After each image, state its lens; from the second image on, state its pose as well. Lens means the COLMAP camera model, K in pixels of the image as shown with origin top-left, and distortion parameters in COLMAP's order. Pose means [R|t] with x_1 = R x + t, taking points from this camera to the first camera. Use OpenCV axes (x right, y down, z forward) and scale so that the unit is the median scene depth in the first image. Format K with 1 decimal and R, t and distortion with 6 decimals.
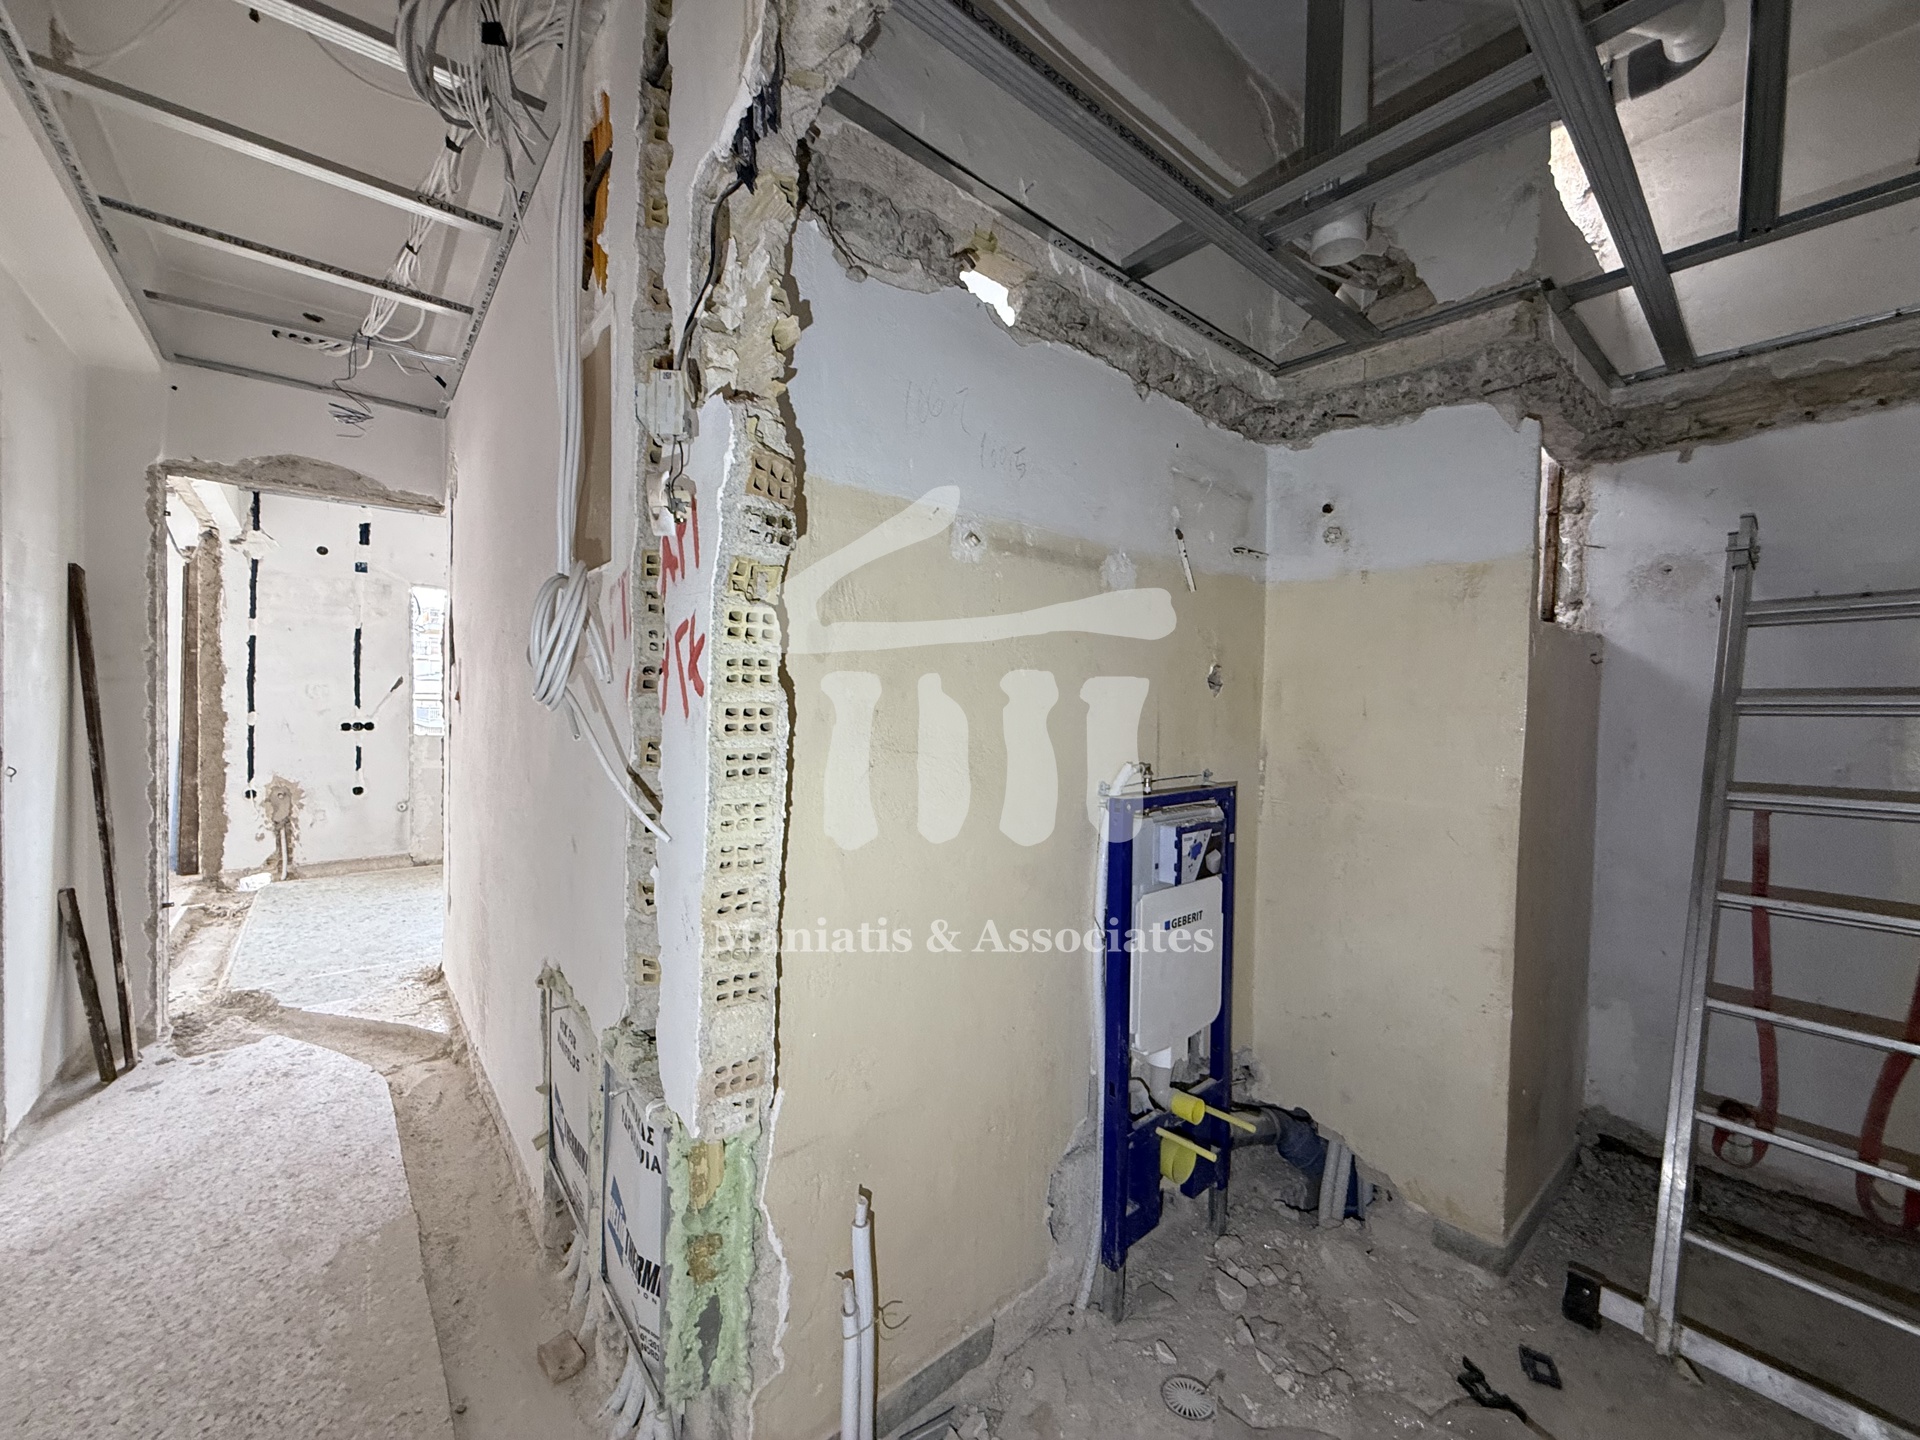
lens RADIAL K [[768.8, 0, 956.1], [0, 768.8, 718.3], [0, 0, 1]] dist [0.001910, -0.000028]
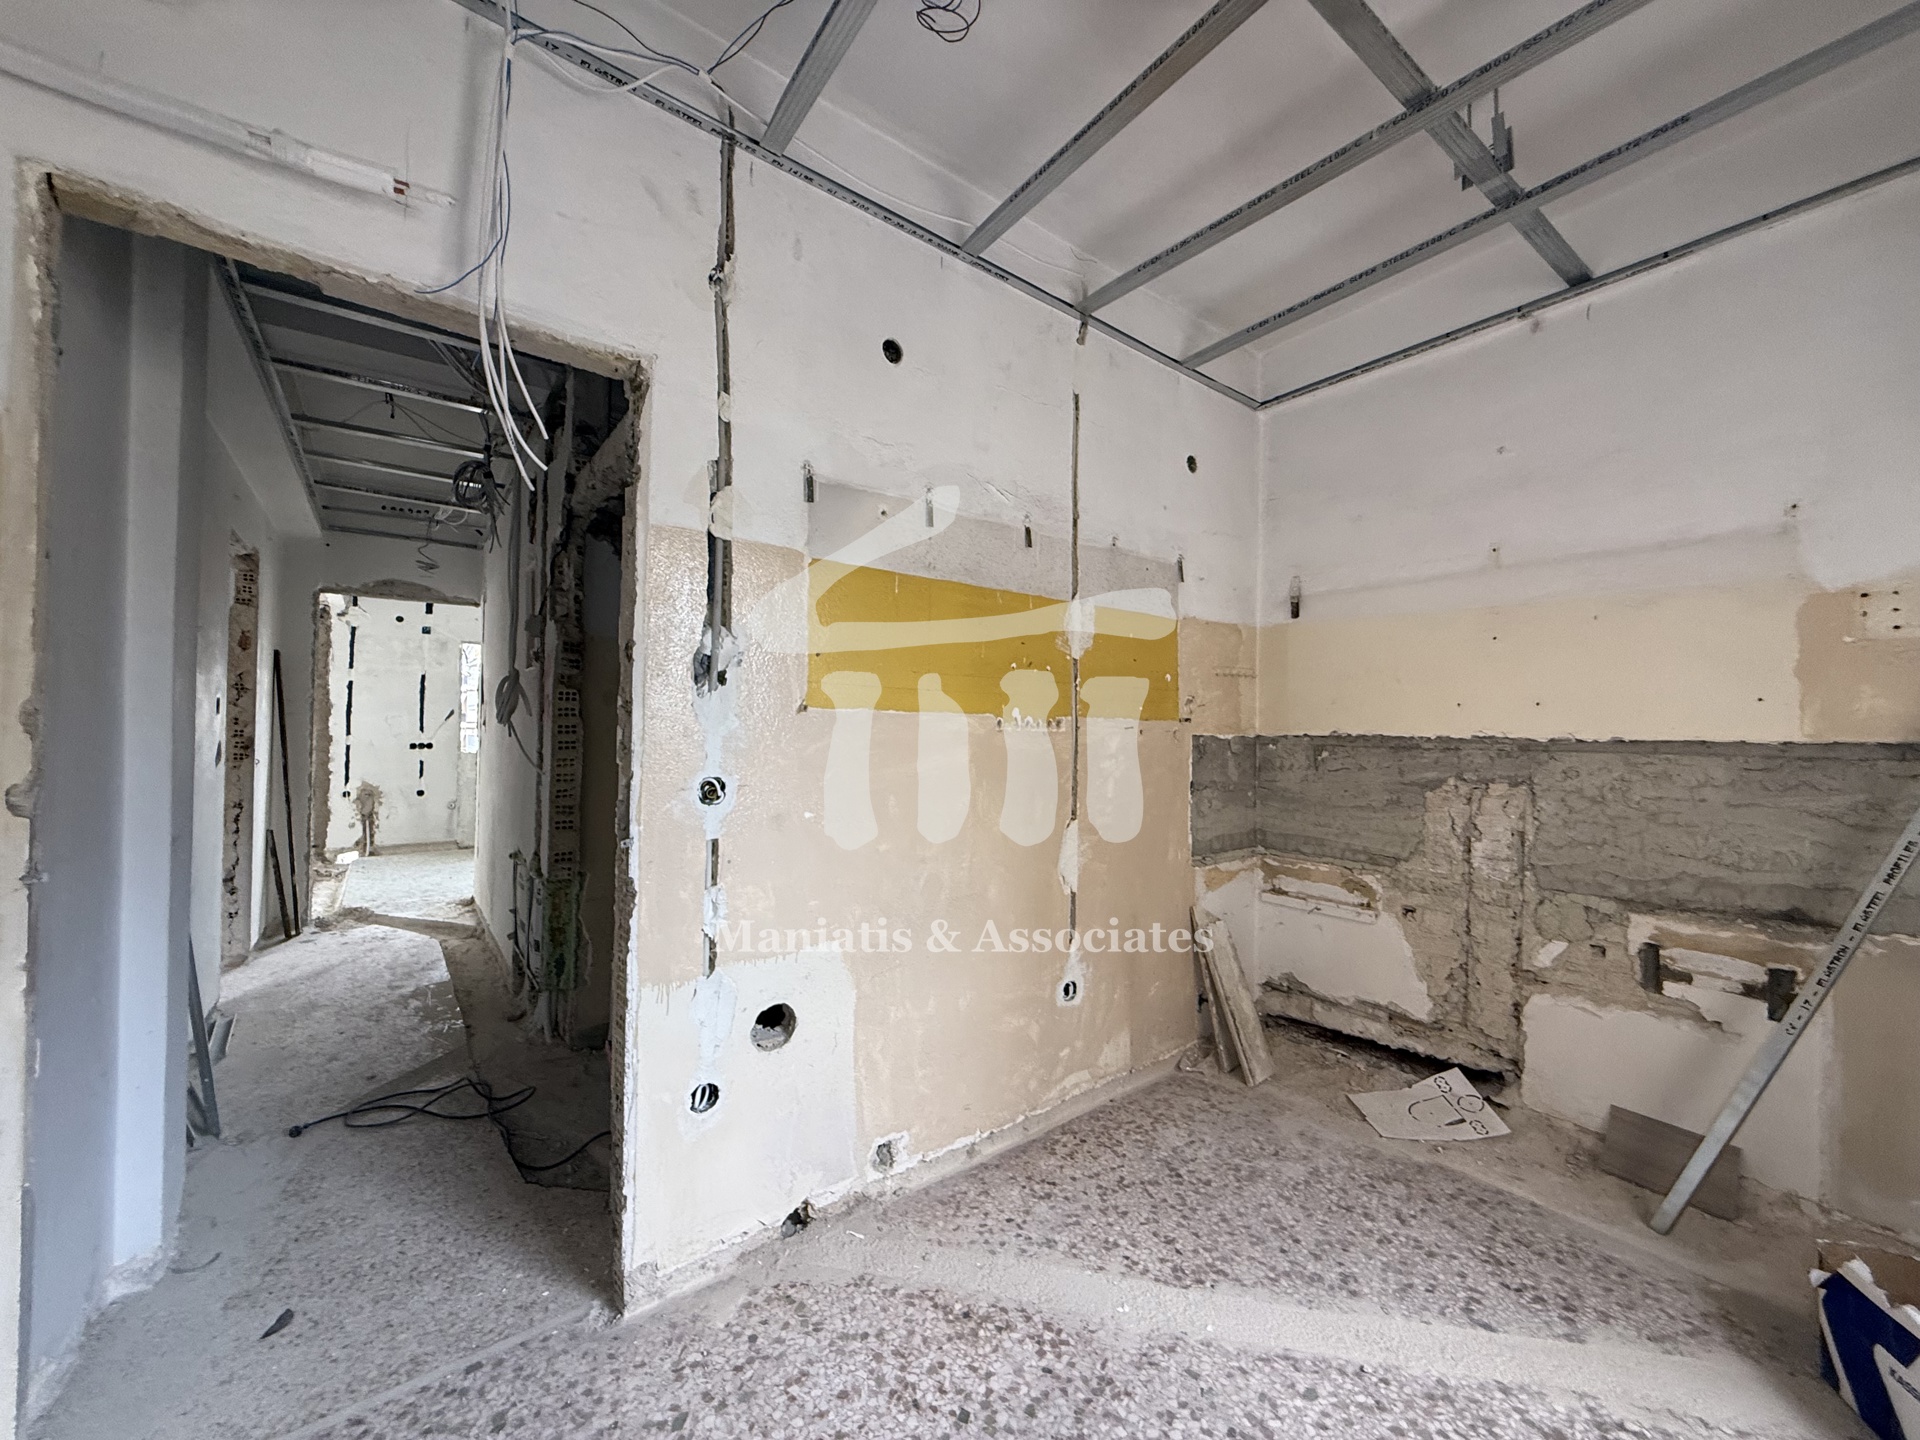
lens RADIAL K [[768.8, 0, 956.0], [0, 768.8, 717.9], [0, 0, 1]] dist [0.001910, -0.000028]
pose [[0.998901, -0.004171, -0.046690, 0.540739], [0.002509, 0.999363, -0.035599, 0.027212], [0.046808, 0.035443, 0.998275, -0.738632]]
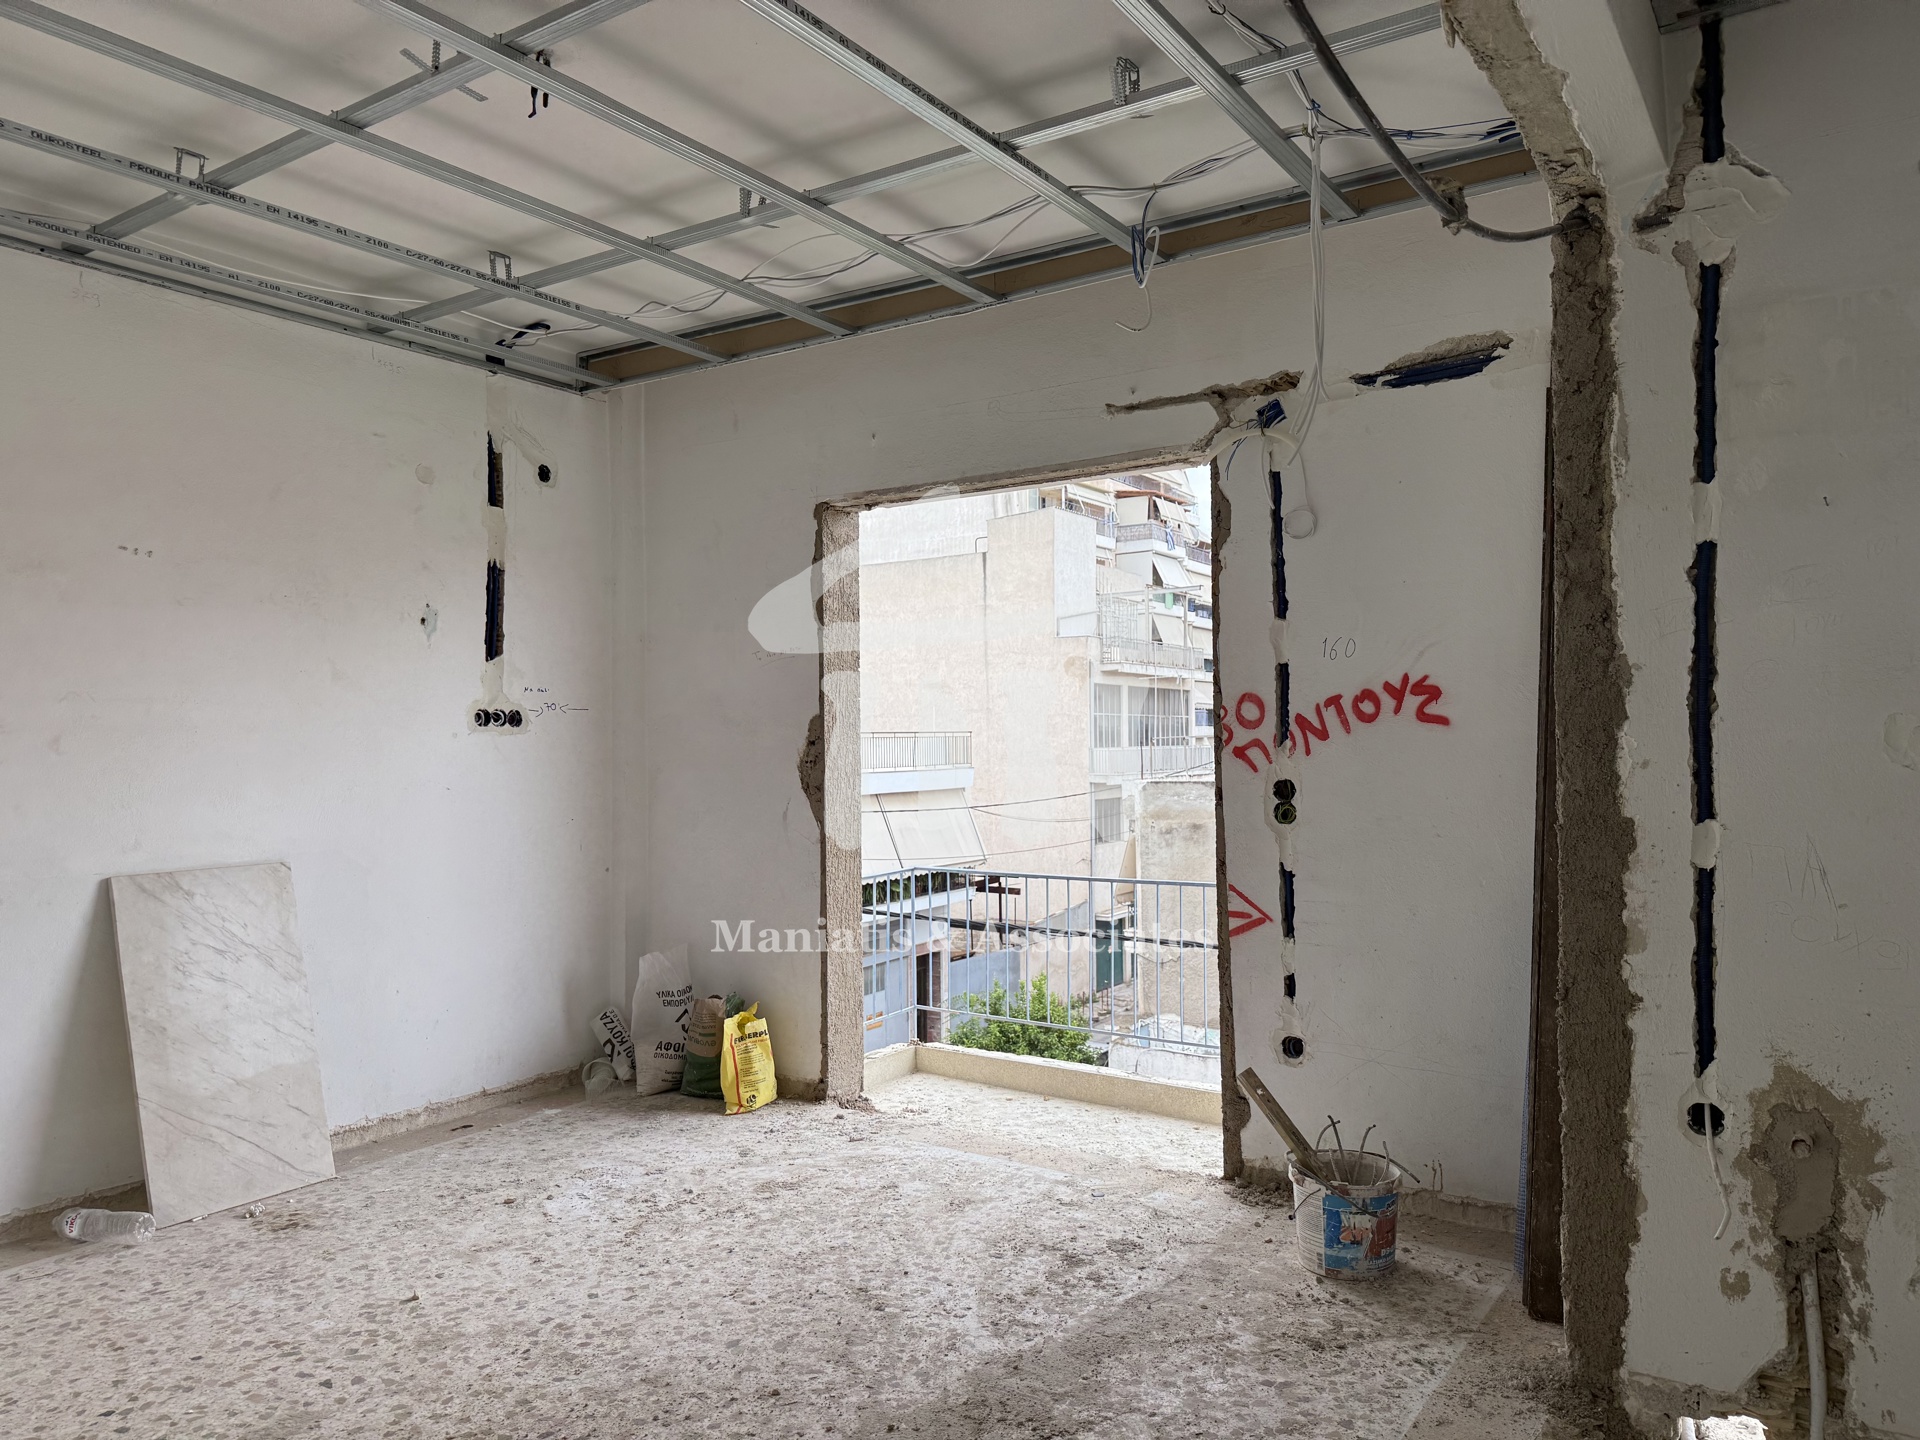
lens RADIAL K [[1350.4, 0, 947.7], [0, 1350.4, 725.8], [0, 0, 1]] dist [0.042337, -0.054308]
pose [[0.274170, -0.023699, -0.961389, -1.113851], [-0.005047, 0.999647, -0.026081, -0.059852], [0.961668, 0.012003, 0.273954, 1.296337]]
